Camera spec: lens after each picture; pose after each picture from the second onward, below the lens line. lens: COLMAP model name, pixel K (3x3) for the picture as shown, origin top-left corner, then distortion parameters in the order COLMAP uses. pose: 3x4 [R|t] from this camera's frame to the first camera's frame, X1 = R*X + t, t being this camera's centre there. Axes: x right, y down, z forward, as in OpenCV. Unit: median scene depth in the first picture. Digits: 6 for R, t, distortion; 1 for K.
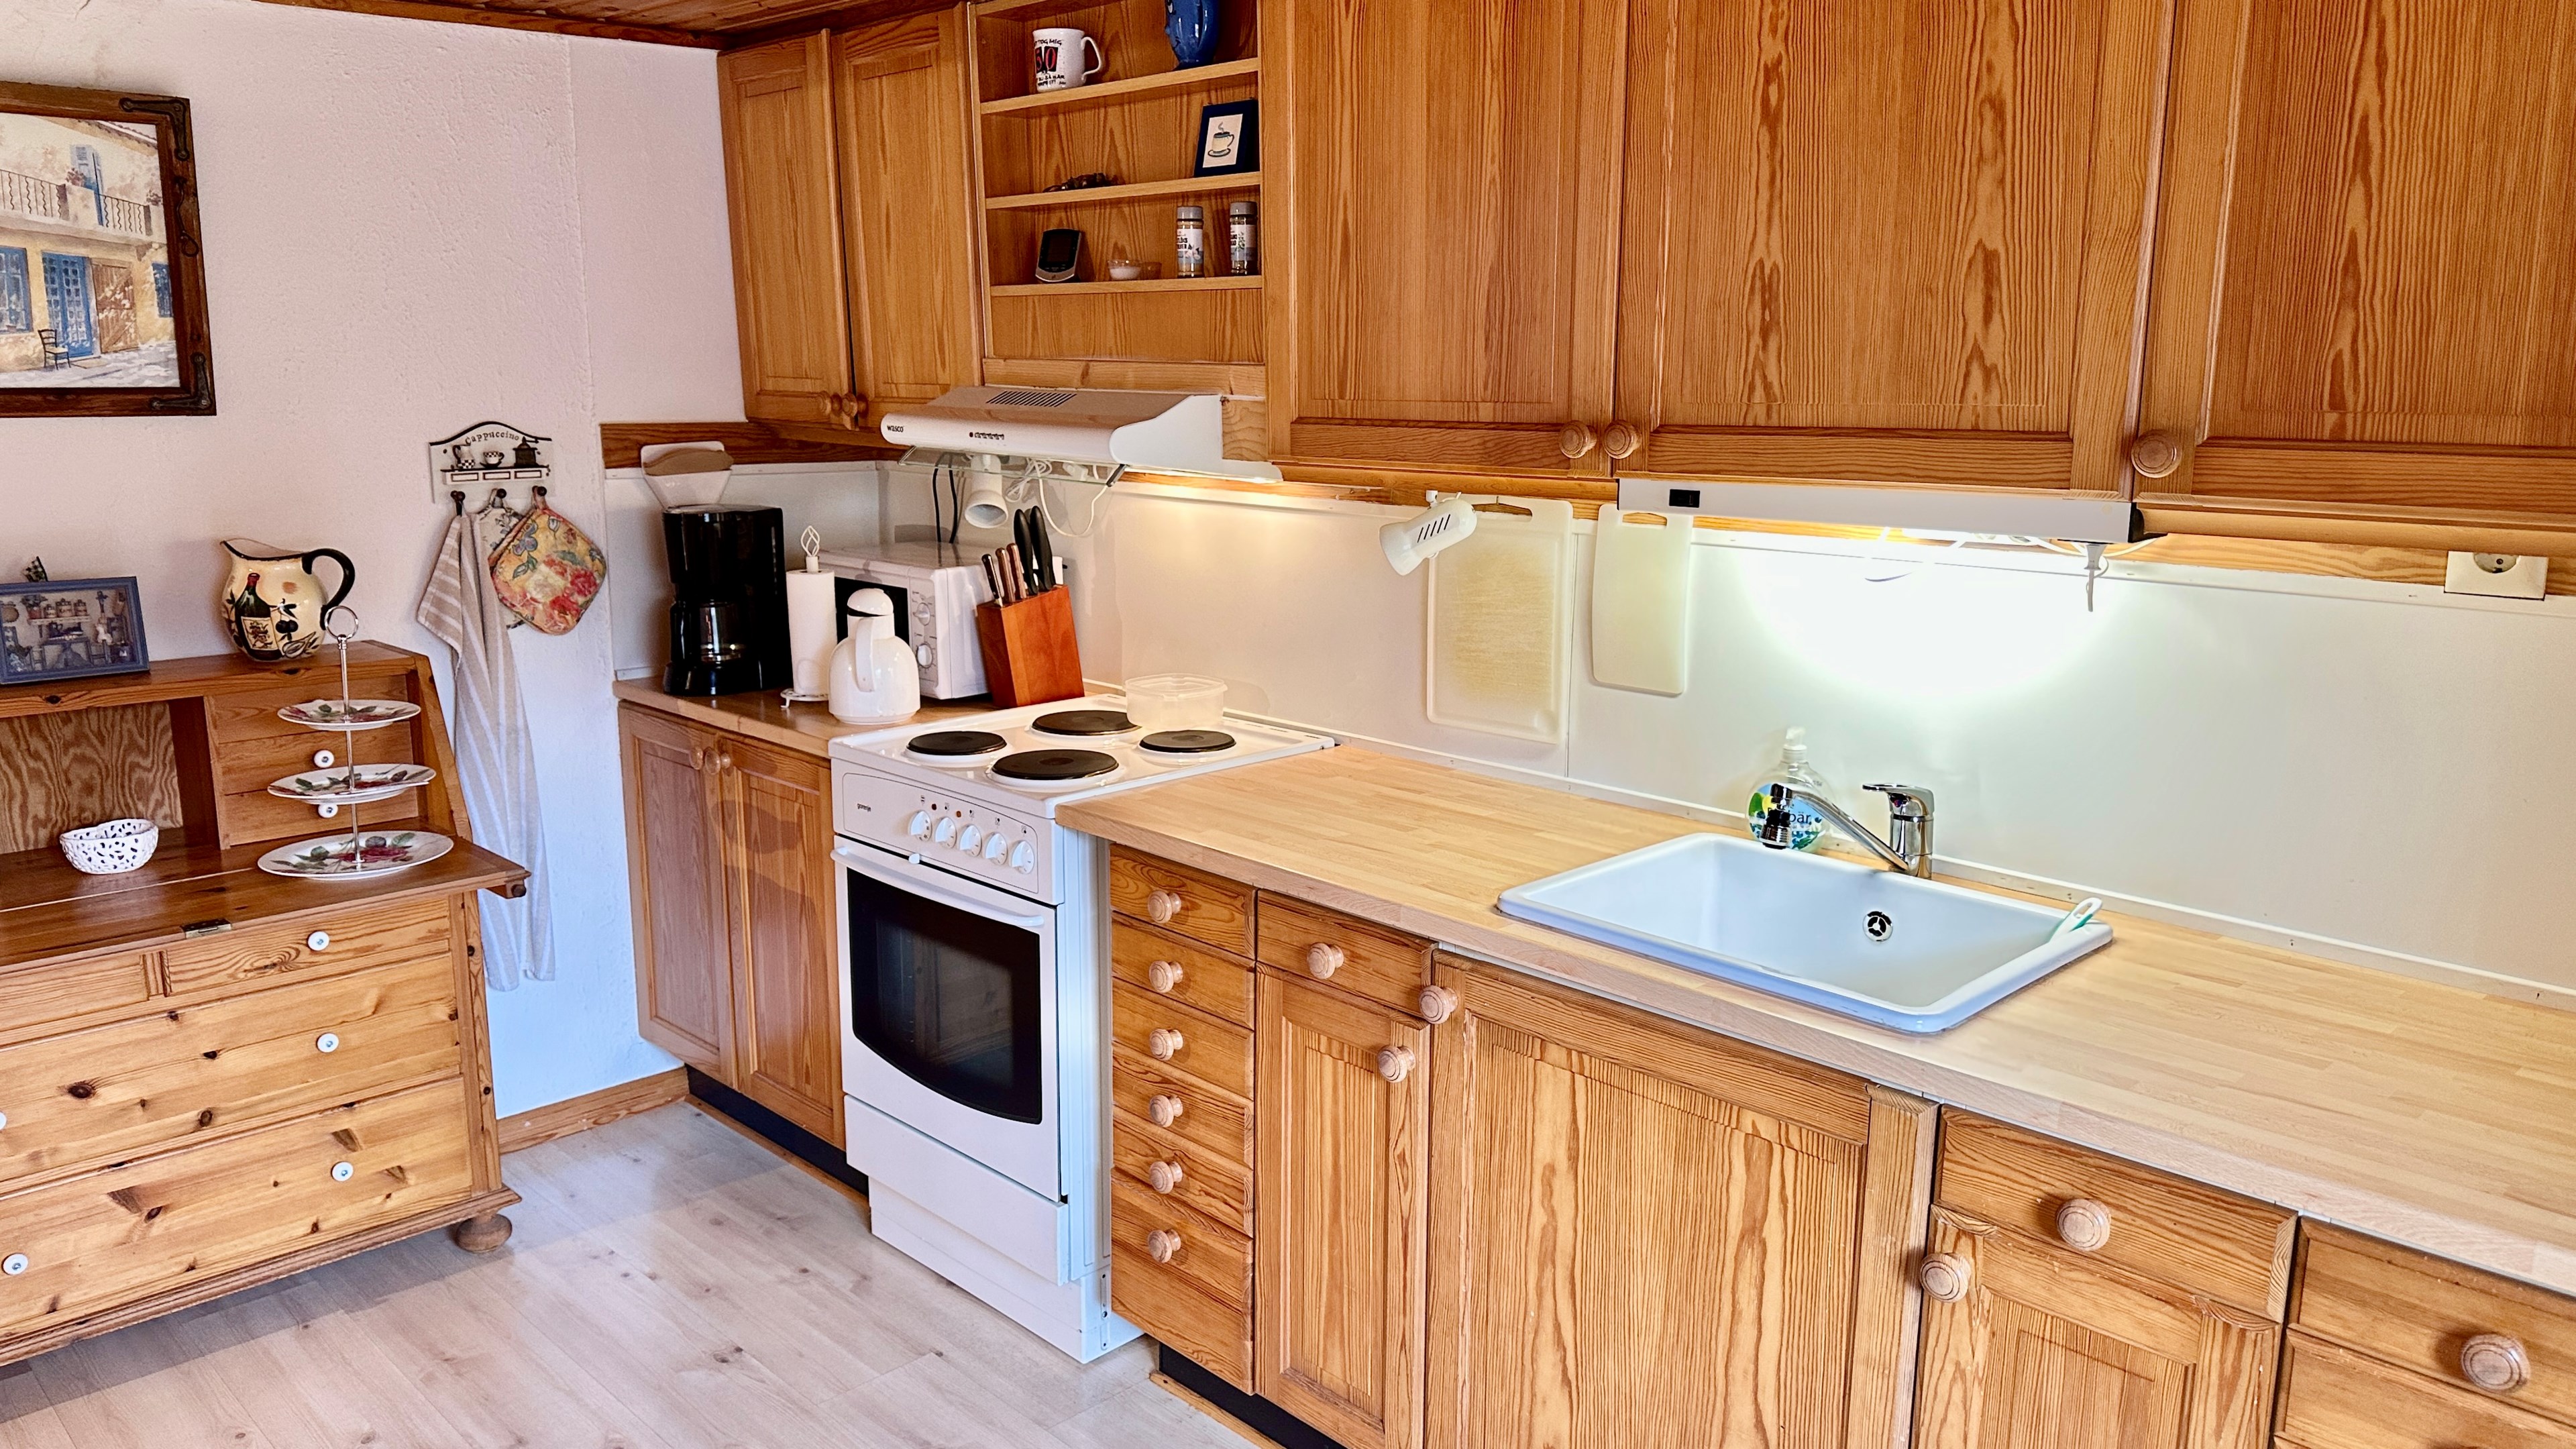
lens RADIAL K [[1794.4, 0, 1272.3], [0, 1794.4, 722.5], [0, 0, 1]] dist [0.140772, -0.174587]
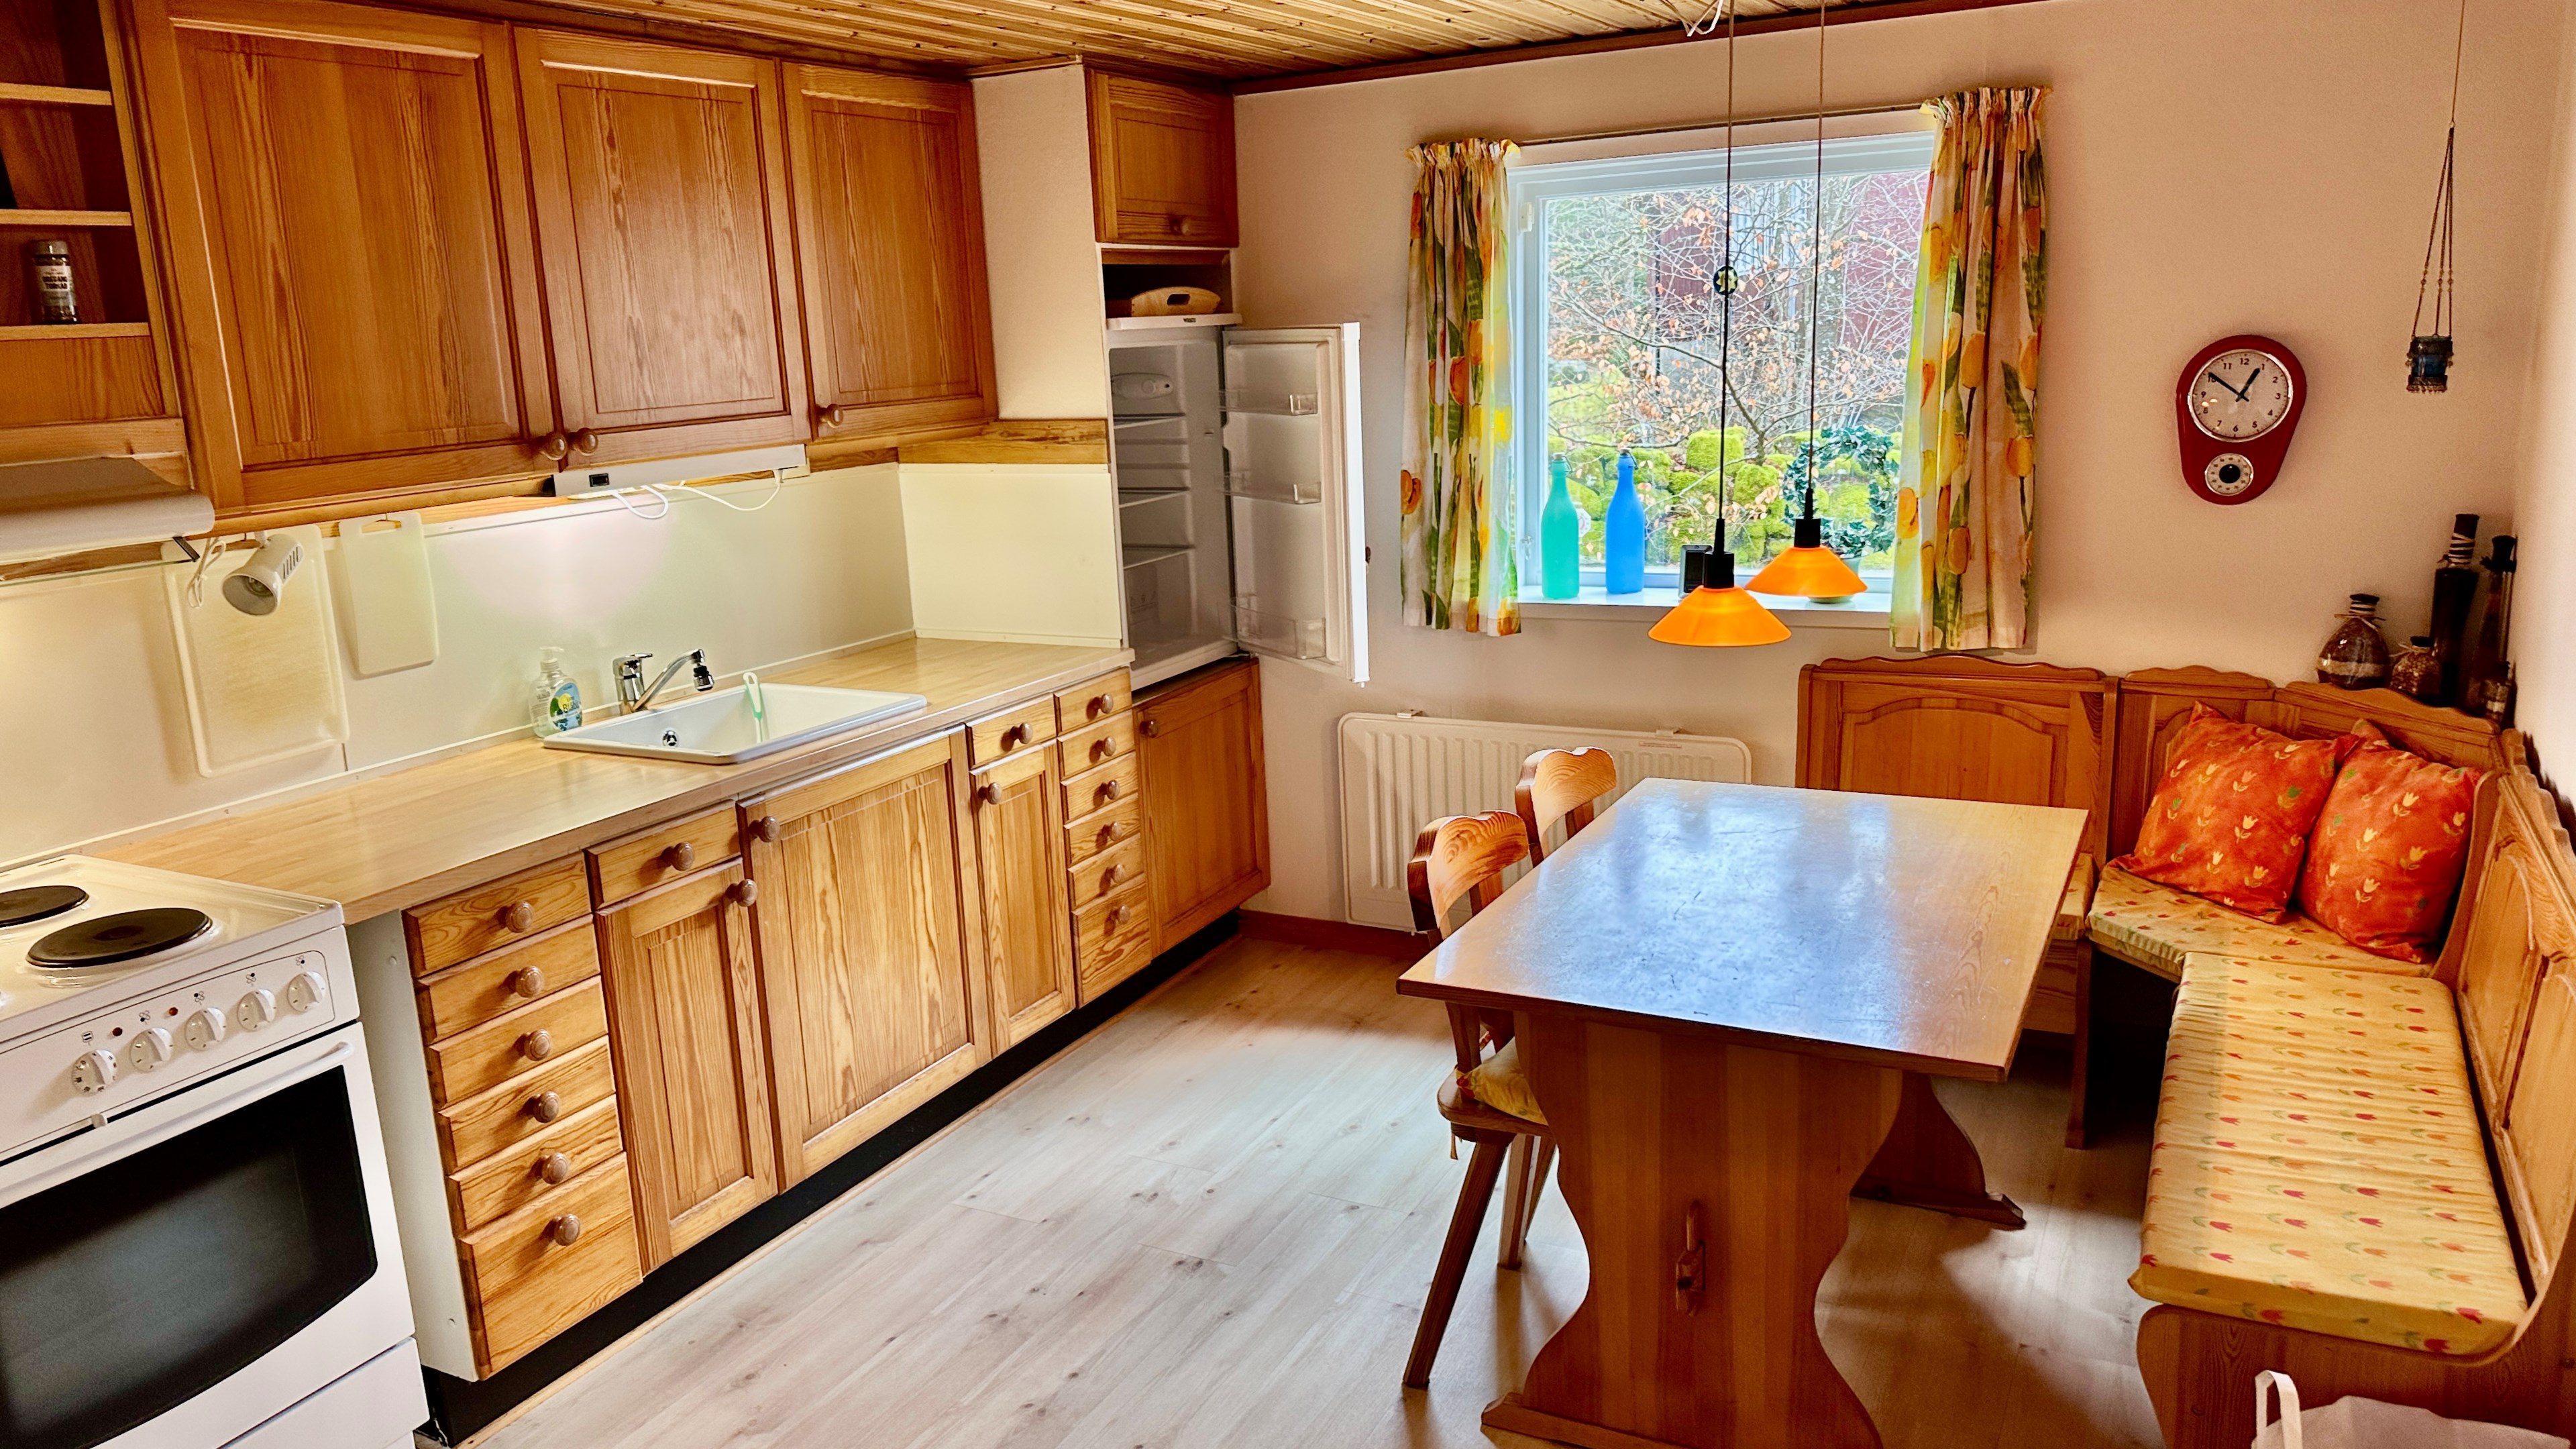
lens RADIAL K [[1794.4, 0, 1272.3], [0, 1794.4, 722.5], [0, 0, 1]] dist [0.140772, -0.174587]
pose [[-0.294411, -0.198064, 0.934929, -1.287580], [0.239737, 0.931701, 0.272874, -0.207614], [-0.925121, 0.304474, -0.226820, 0.877733]]
